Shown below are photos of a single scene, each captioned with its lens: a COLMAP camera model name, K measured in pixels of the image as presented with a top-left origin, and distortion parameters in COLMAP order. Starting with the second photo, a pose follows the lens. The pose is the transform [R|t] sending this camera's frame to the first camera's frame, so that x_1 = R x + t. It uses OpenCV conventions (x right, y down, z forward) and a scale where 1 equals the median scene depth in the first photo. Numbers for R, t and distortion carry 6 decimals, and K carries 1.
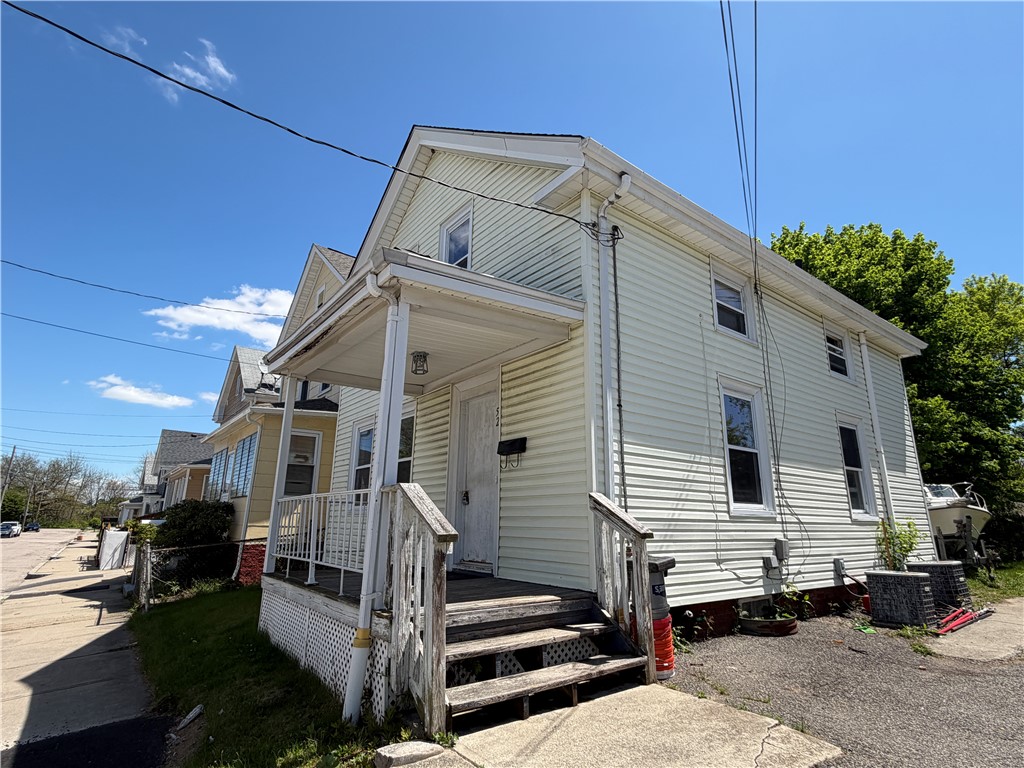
lens RADIAL K [[530.6, 0, 512.0], [0, 530.6, 384.0], [0, 0, 1]] dist [-0.000059, 0.000420]
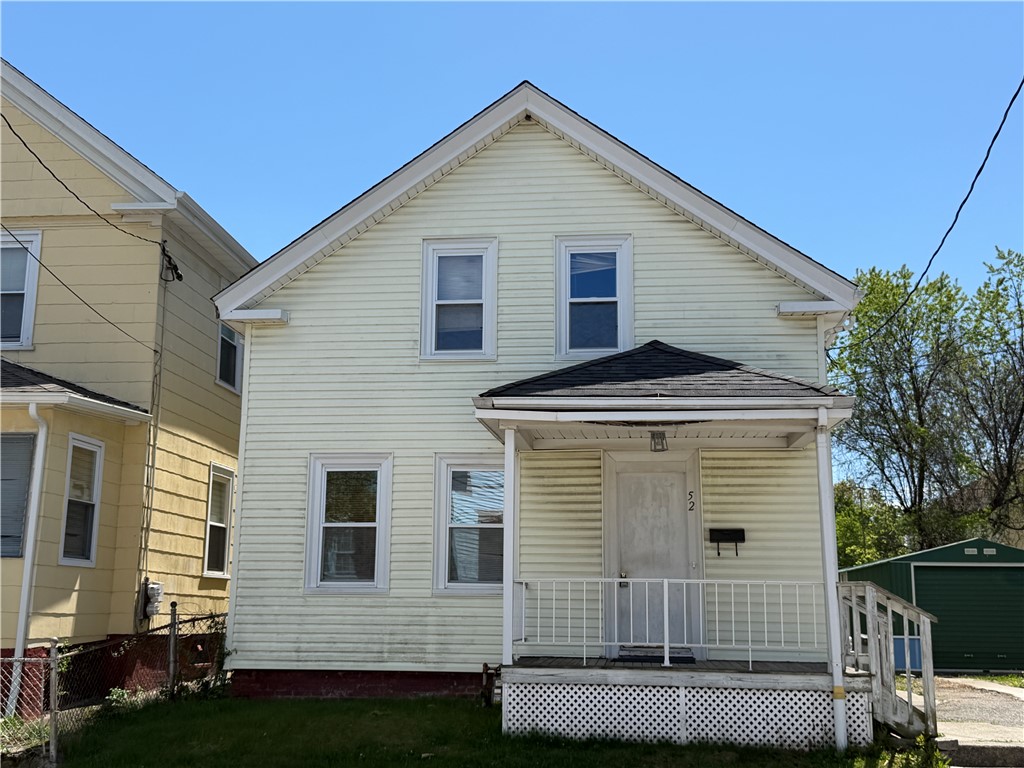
lens RADIAL K [[1142.7, 0, 512.0], [0, 1142.7, 384.0], [0, 0, 1]] dist [0.214328, -0.523197]
pose [[0.686296, 0.139045, 0.713908, -1.710504], [-0.187417, 0.982217, -0.011134, -0.061928], [-0.702761, -0.126157, 0.700151, -0.225109]]
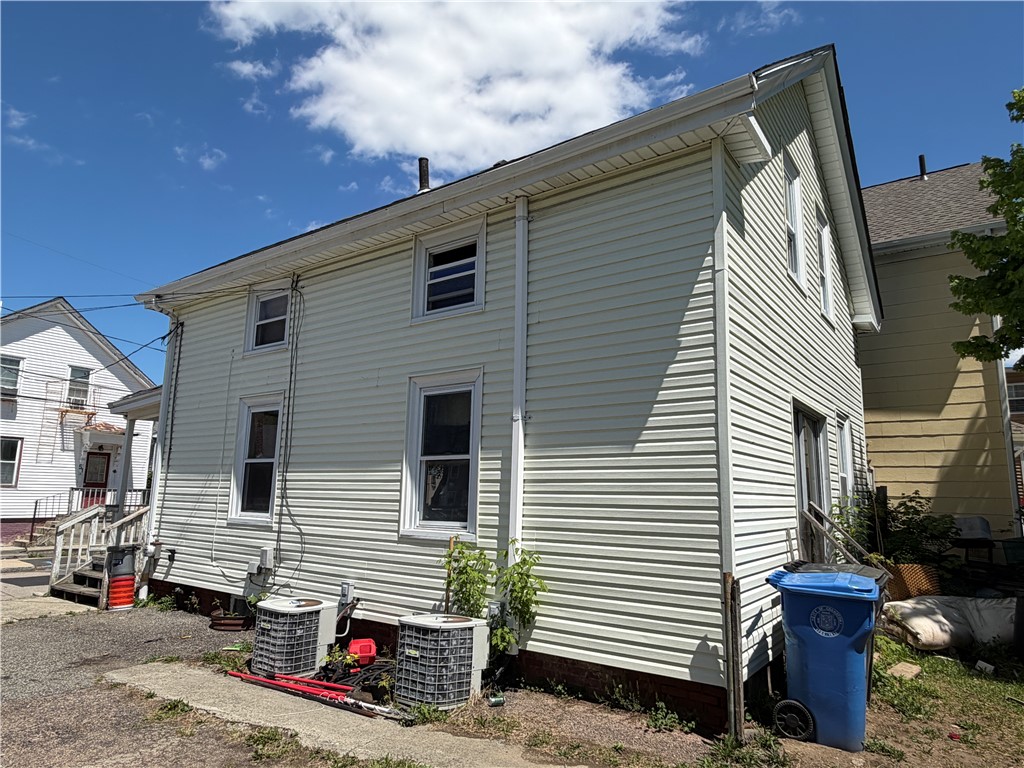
lens RADIAL K [[635.4, 0, 512.0], [0, 635.4, 384.0], [0, 0, 1]] dist [-0.003138, 0.000138]
pose [[0.289688, -0.170718, -0.941773, 1.772585], [0.230517, 0.967444, -0.104465, 0.219689], [0.928947, -0.186833, 0.319610, 1.077052]]
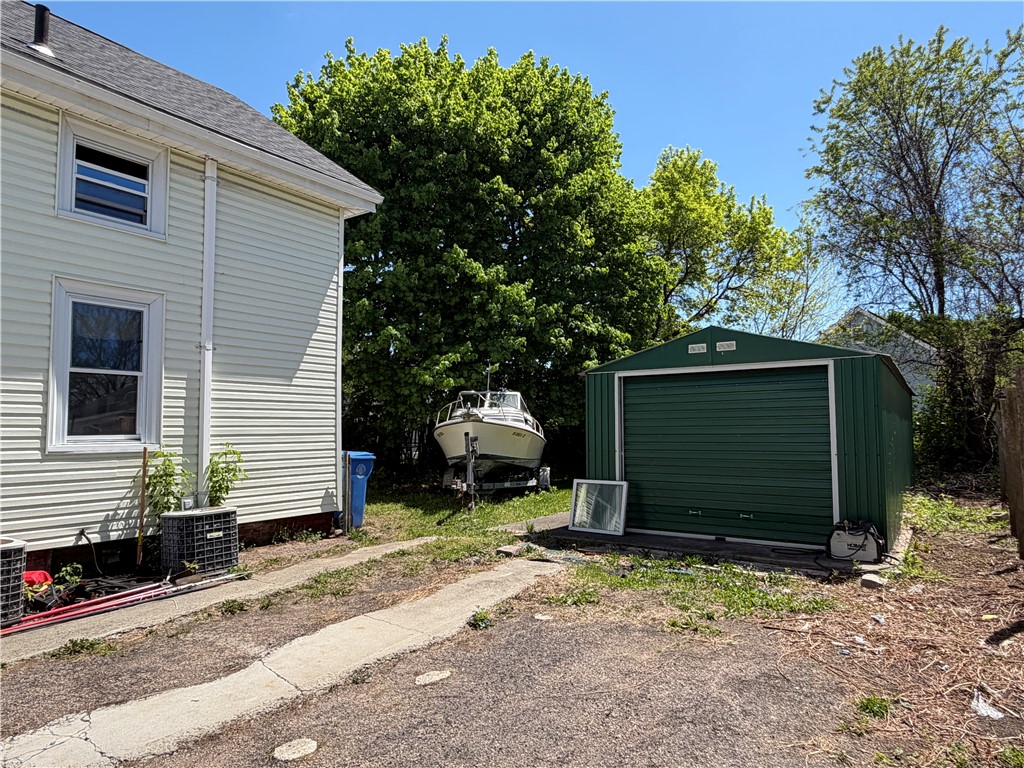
lens RADIAL K [[635.4, 0, 512.0], [0, 635.4, 384.0], [0, 0, 1]] dist [-0.003138, 0.000138]
pose [[0.954844, 0.006850, 0.297030, 1.109592], [-0.061869, 0.982403, 0.176231, 0.013663], [-0.290596, -0.186650, 0.938465, 0.187066]]
